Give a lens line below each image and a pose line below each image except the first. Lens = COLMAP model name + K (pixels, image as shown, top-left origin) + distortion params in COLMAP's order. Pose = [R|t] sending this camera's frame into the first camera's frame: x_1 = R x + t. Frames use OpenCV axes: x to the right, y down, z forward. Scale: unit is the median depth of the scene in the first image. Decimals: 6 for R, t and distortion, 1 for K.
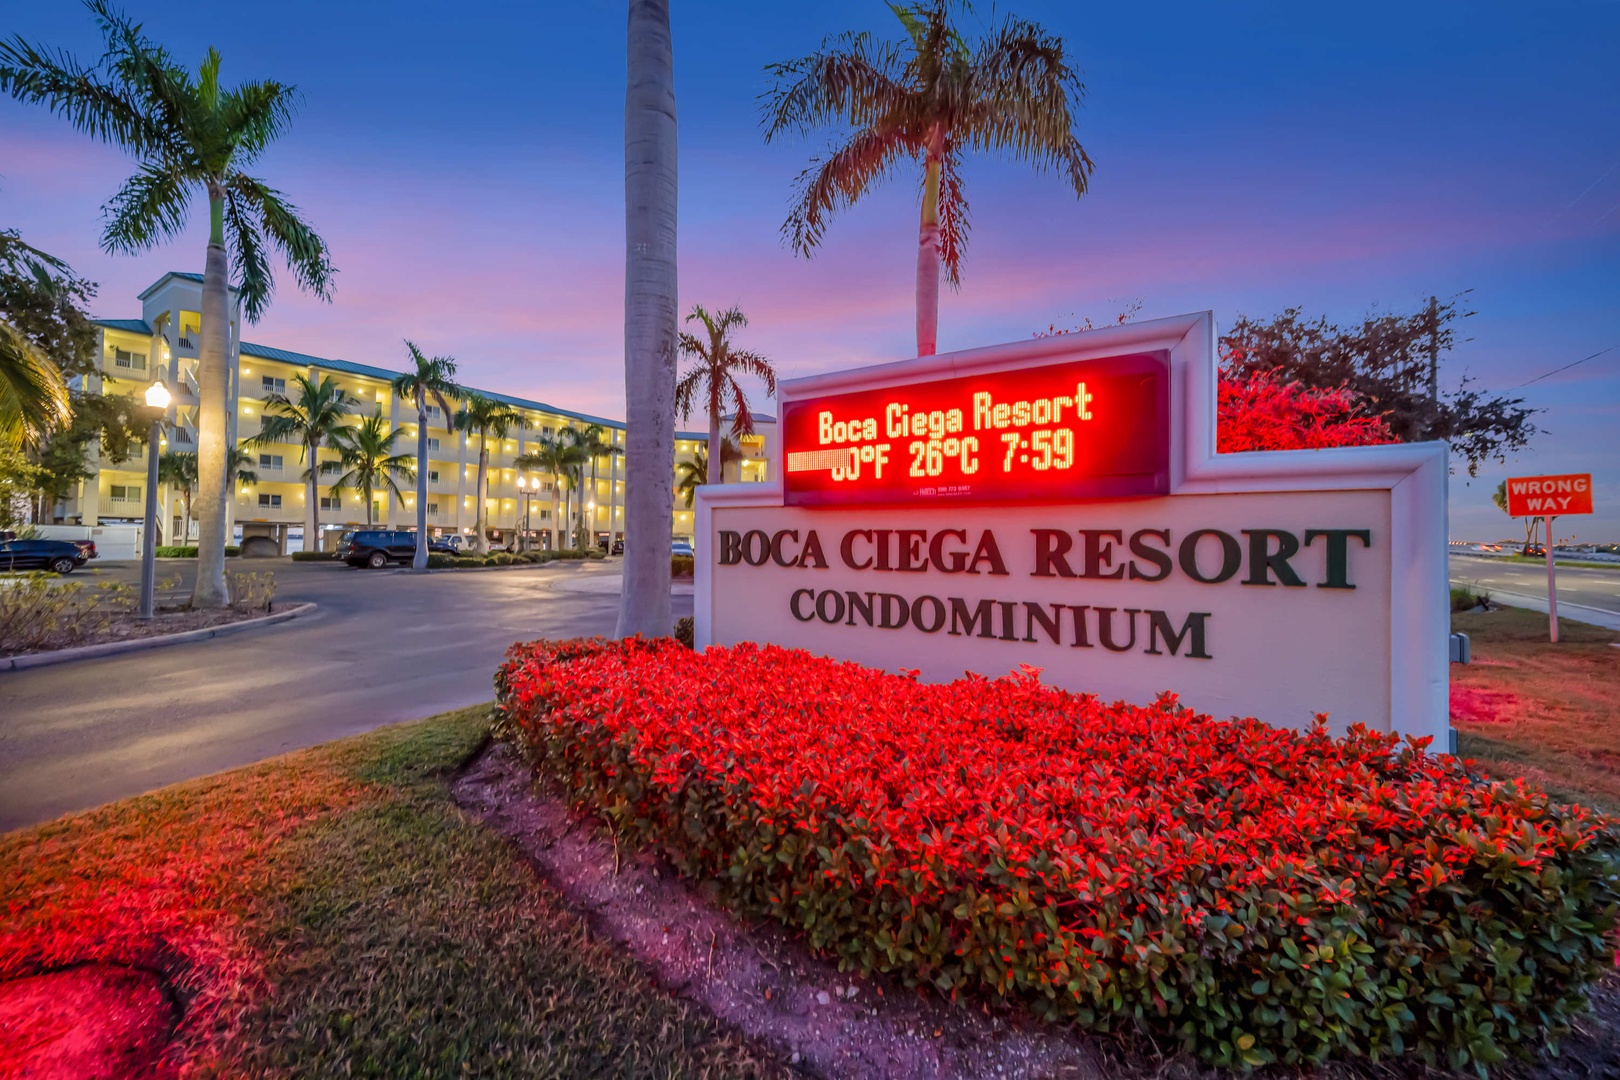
lens RADIAL K [[632.5, 0, 809.8], [0, 632.5, 546.7], [0, 0, 1]] dist [-0.000123, -0.000264]
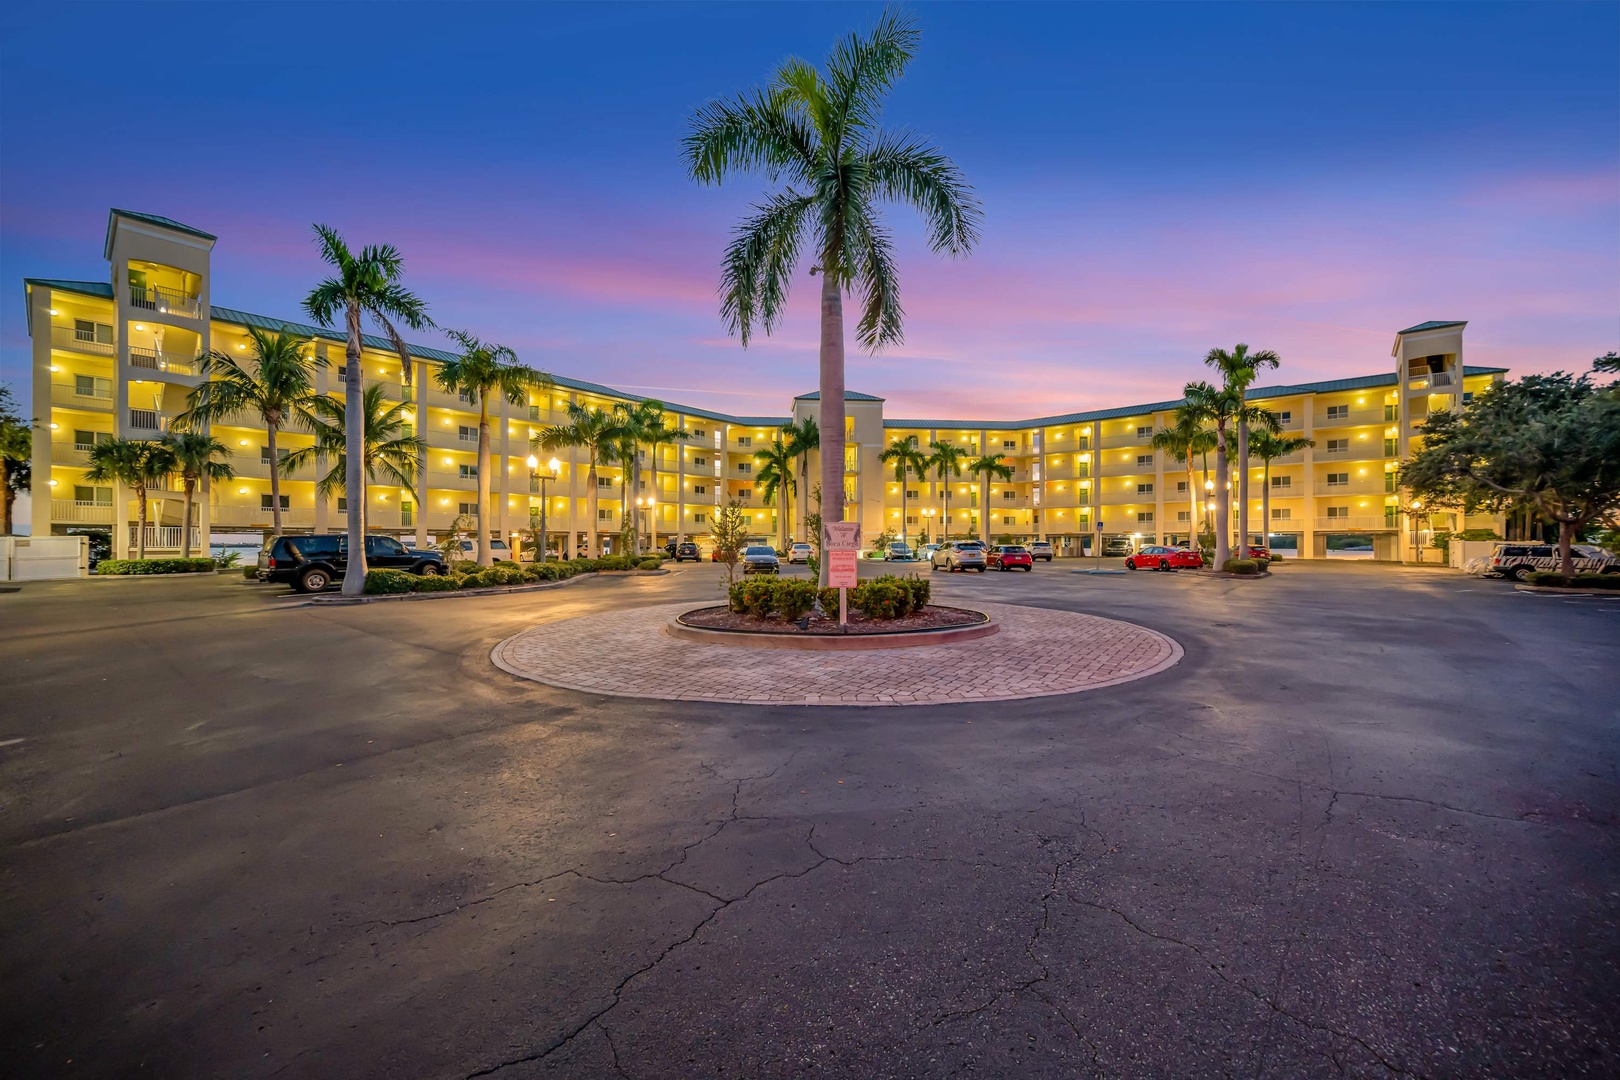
lens RADIAL K [[628.1, 0, 810.0], [0, 628.1, 540.0], [0, 0, 1]] dist [-0.001528, -0.000132]
pose [[0.993244, -0.015150, -0.115051, -0.299903], [0.013885, 0.999834, -0.011788, -0.018602], [0.115210, 0.010111, 0.993290, 1.346999]]
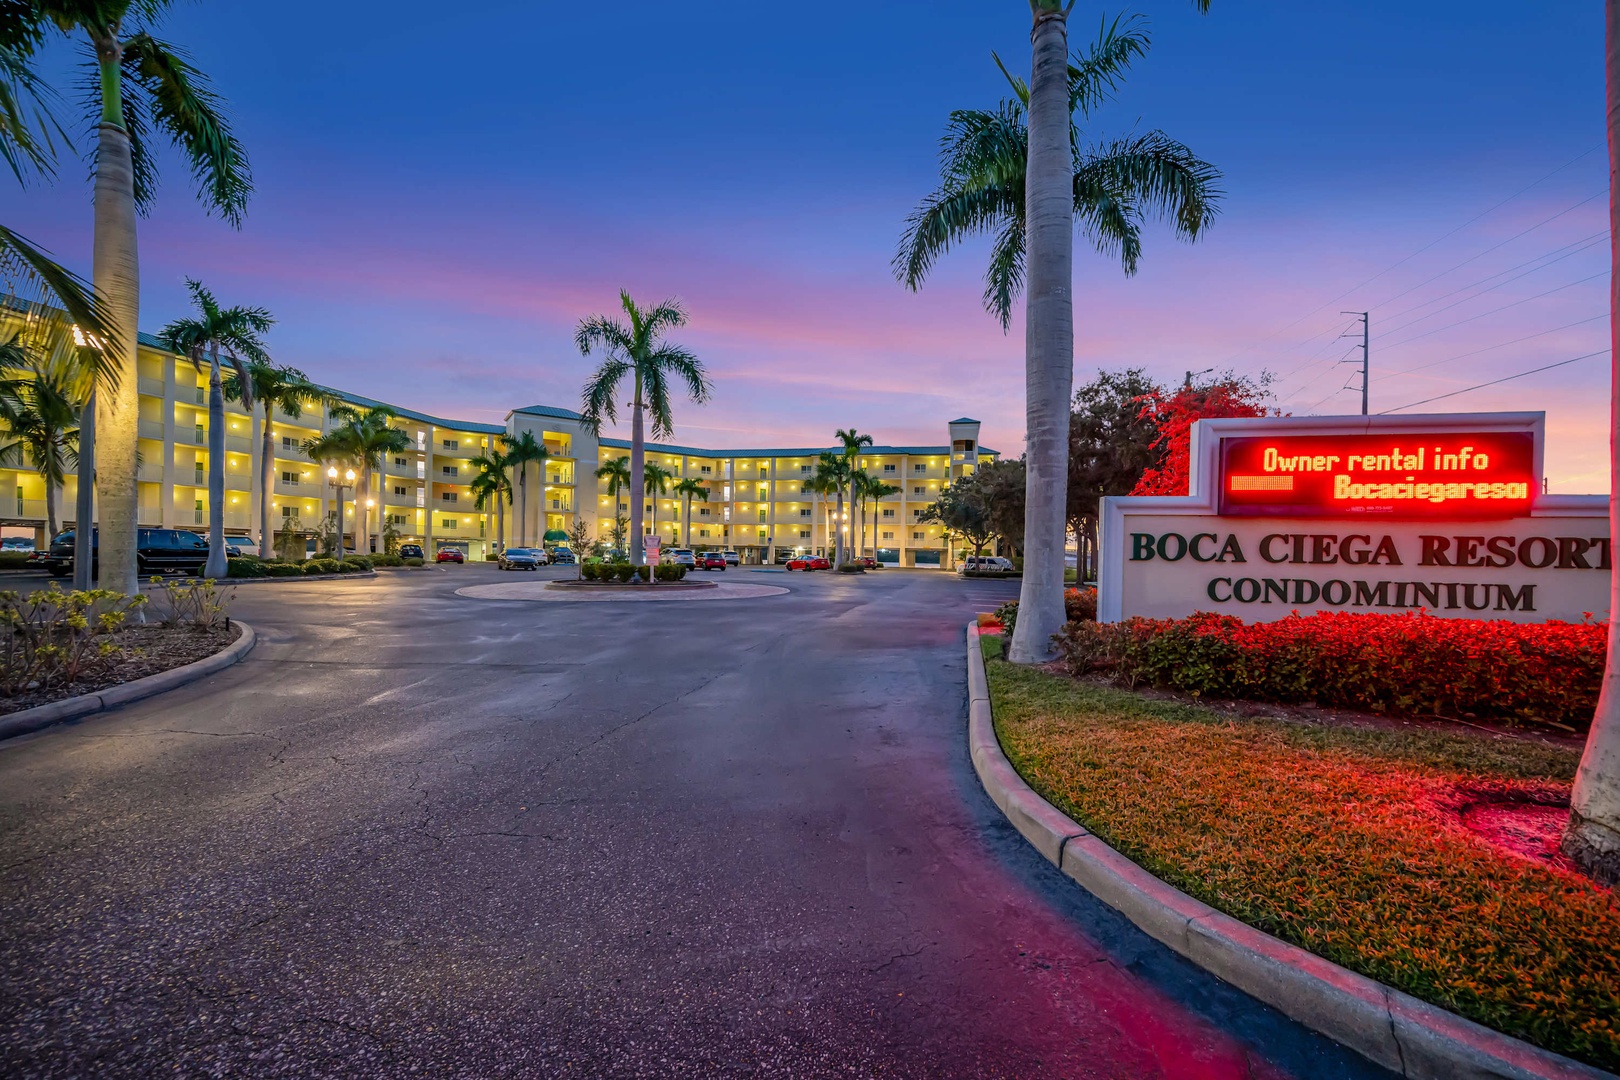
lens RADIAL K [[632.4, 0, 813.0], [0, 632.4, 572.9], [0, 0, 1]] dist [-0.001316, -0.000191]
pose [[0.931408, -0.004944, 0.363943, -0.659872], [-0.005015, 0.999639, 0.026412, 0.012672], [-0.363942, -0.026425, 0.931047, 0.035555]]
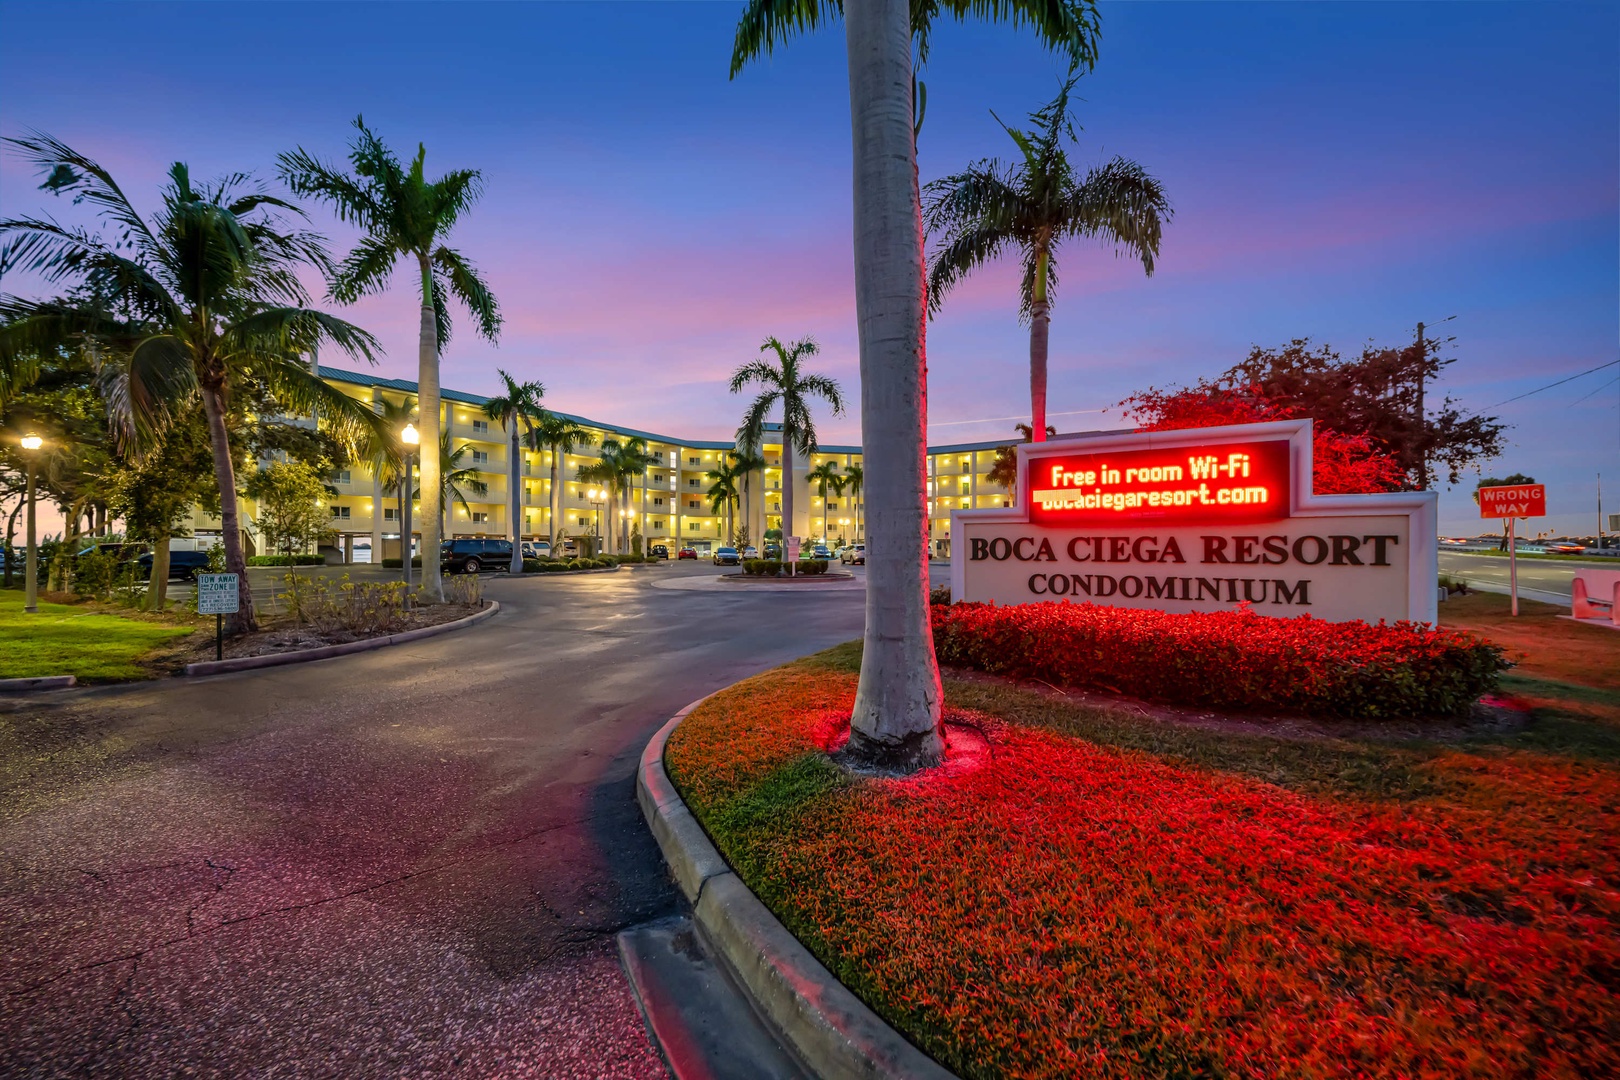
lens RADIAL K [[619.0, 0, 810.8], [0, 619.0, 560.7], [0, 0, 1]] dist [-0.000038, -0.000228]
pose [[0.999924, -0.011700, 0.003937, -0.303223], [0.011628, 0.999775, 0.017764, -0.001309], [-0.004144, -0.017717, 0.999834, -0.293833]]
